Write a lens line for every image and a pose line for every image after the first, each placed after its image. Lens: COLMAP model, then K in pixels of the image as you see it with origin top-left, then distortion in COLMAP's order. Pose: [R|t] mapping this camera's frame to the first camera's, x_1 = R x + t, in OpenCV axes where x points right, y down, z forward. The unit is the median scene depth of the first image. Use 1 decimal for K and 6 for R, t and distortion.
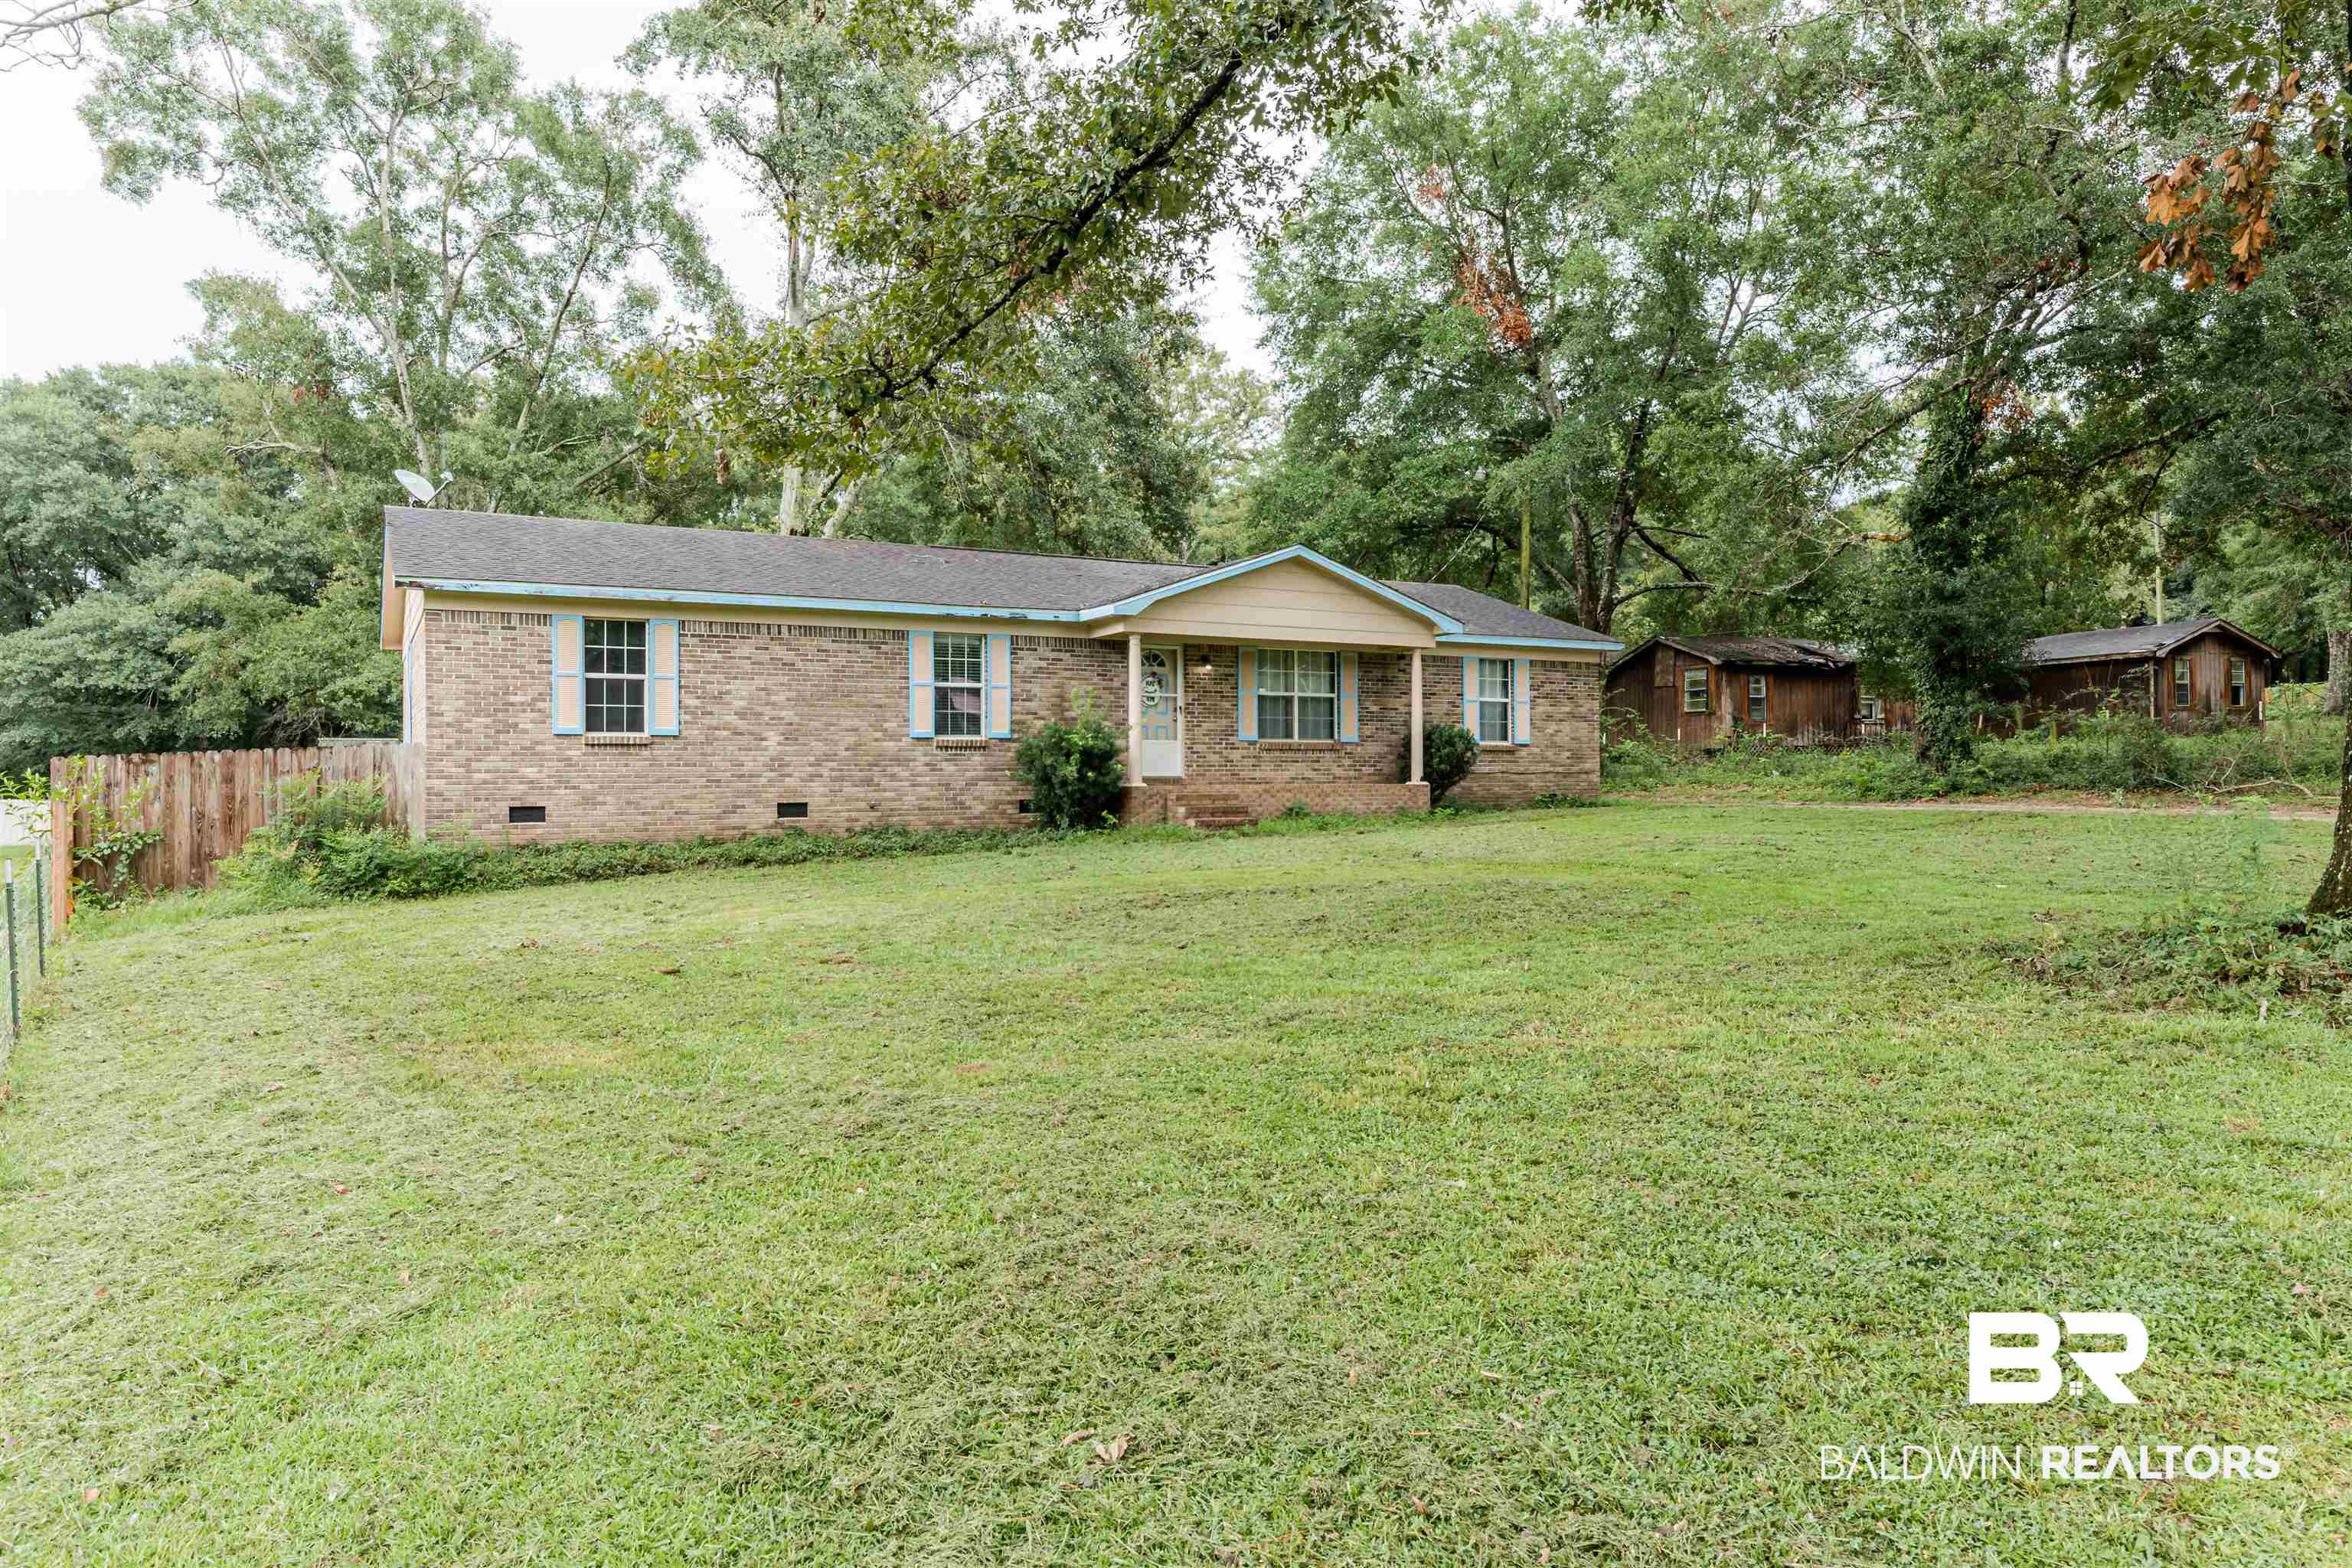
lens RADIAL K [[1494.4, 0, 1176.0], [0, 1494.4, 784.0], [0, 0, 1]] dist [-0.003346, -0.001243]
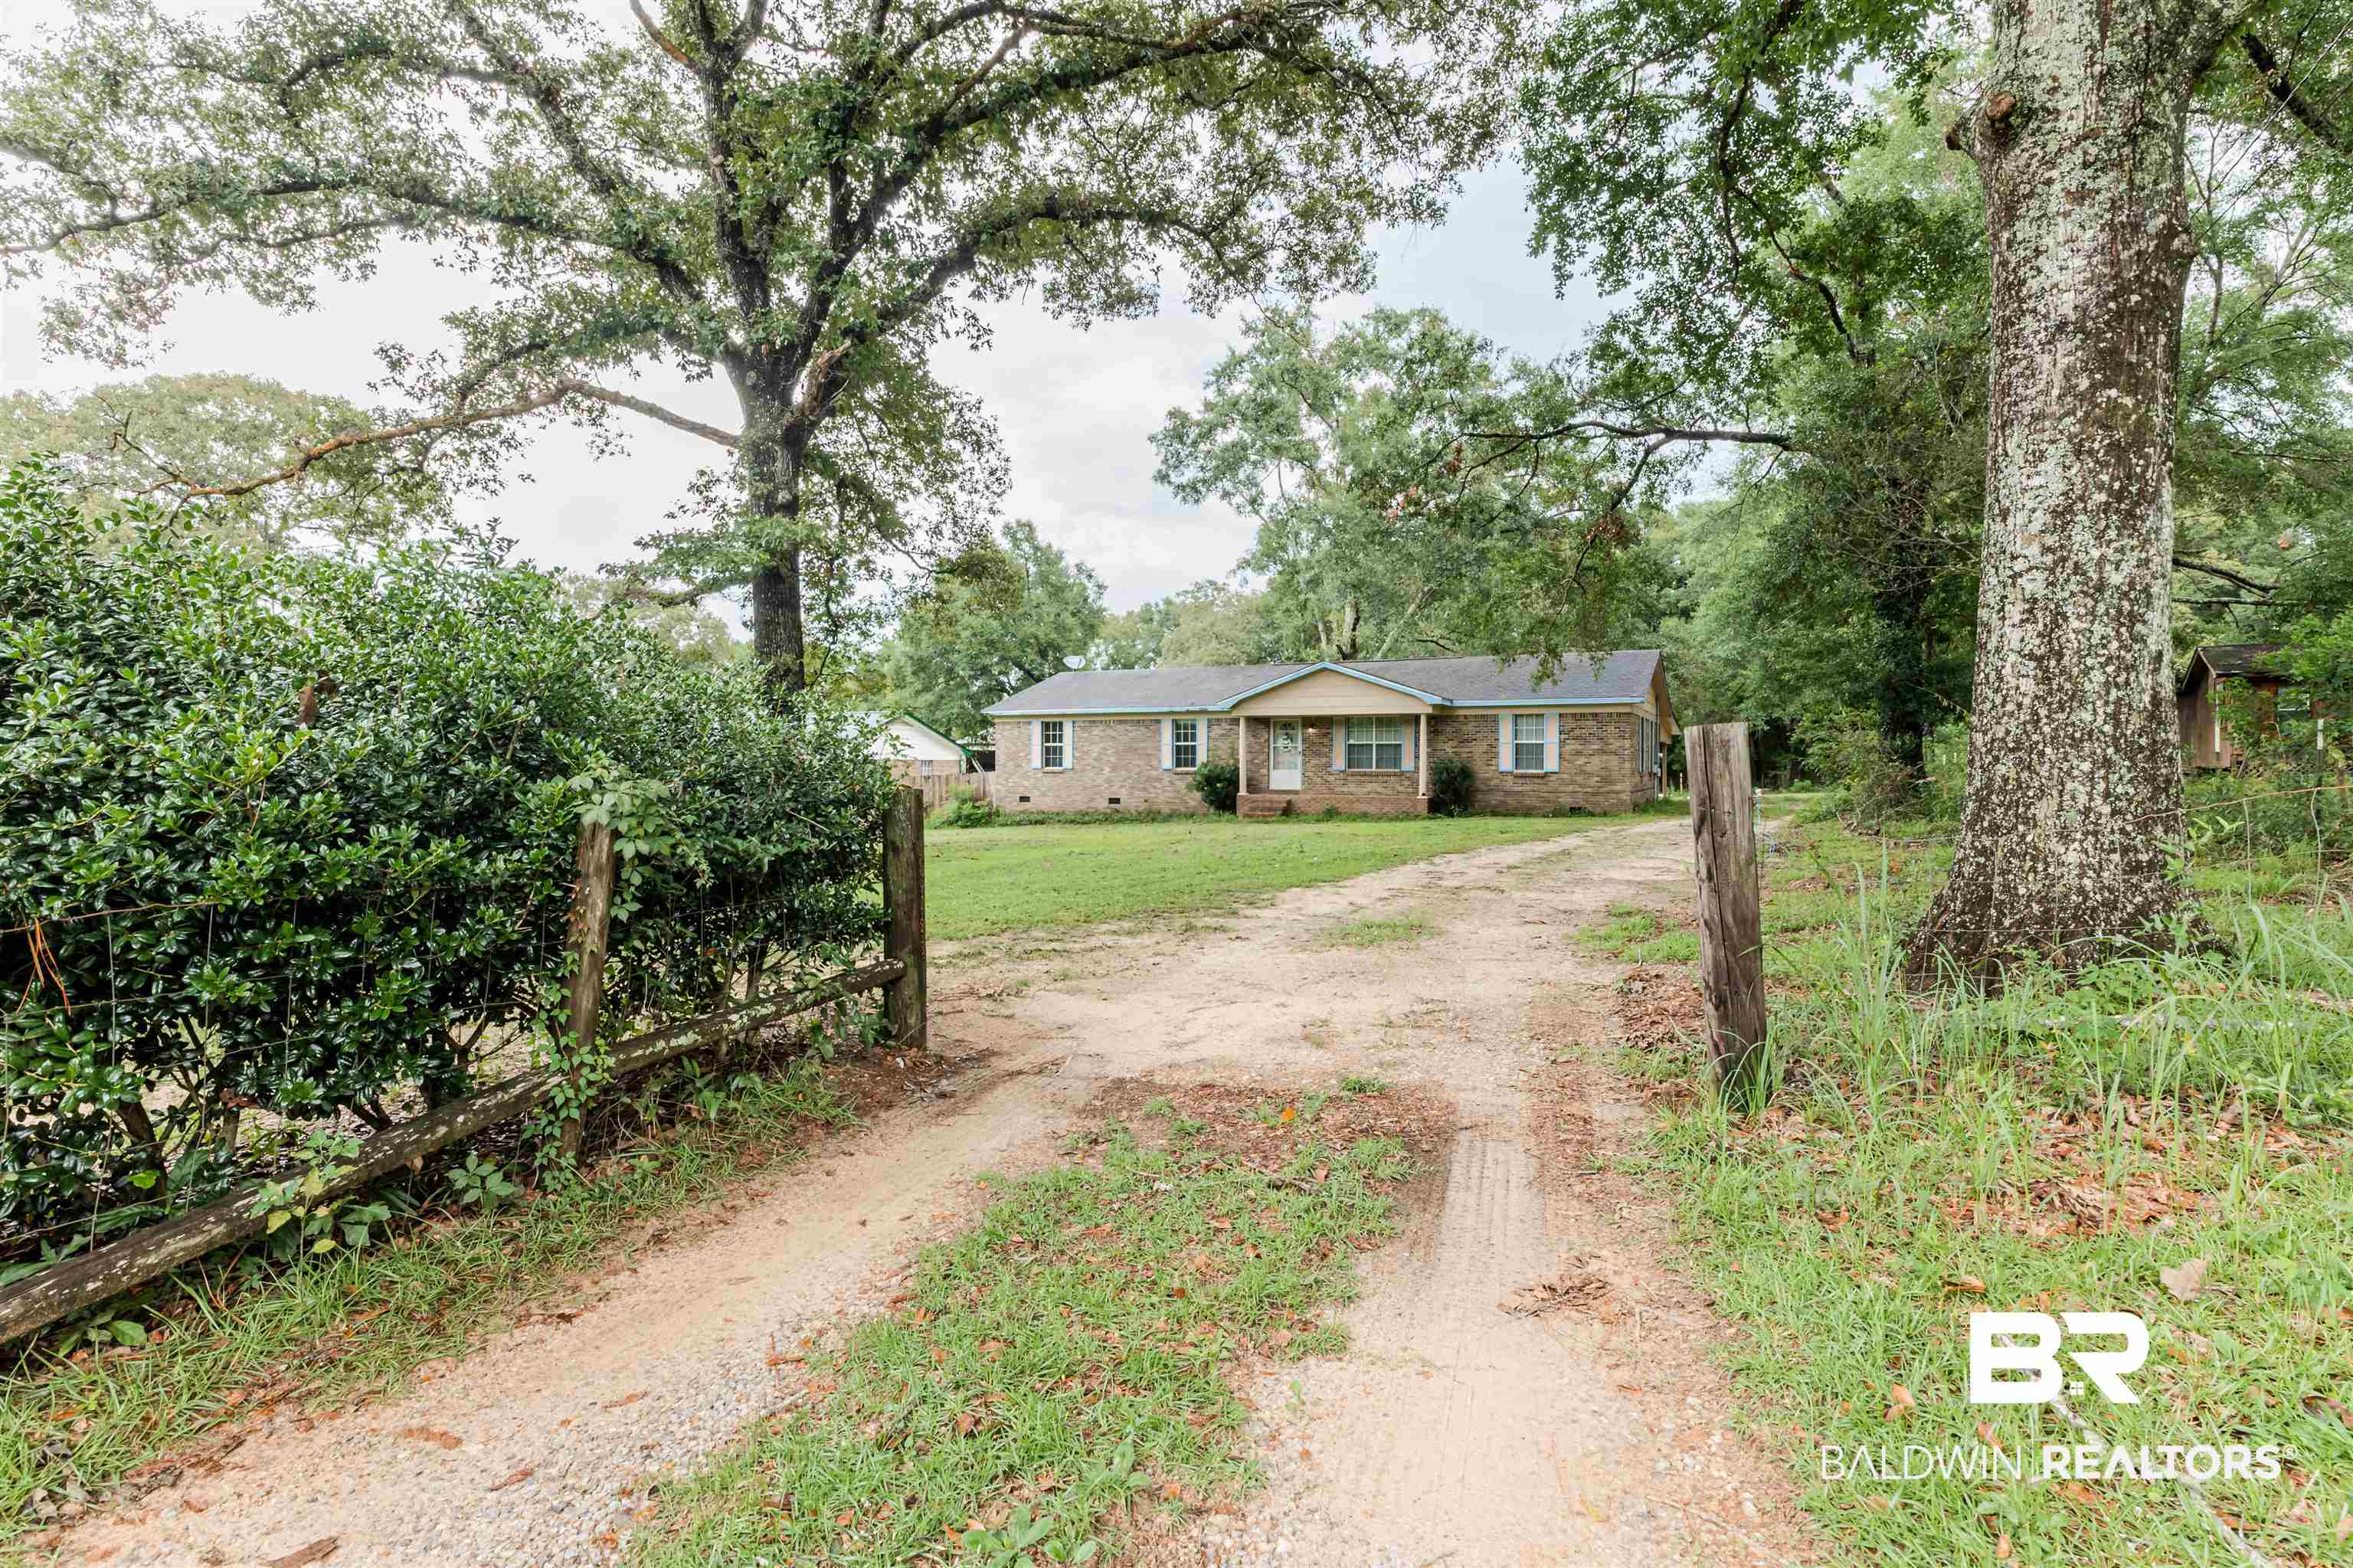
lens RADIAL K [[1143.5, 0, 1181.5], [0, 1143.5, 774.5], [0, 0, 1]] dist [-0.001750, 0.000855]
pose [[0.568561, 0.014985, -0.822505, 1.150517], [-0.009461, 0.999887, 0.011677, -0.041329], [0.822587, 0.001143, 0.568638, 0.087928]]
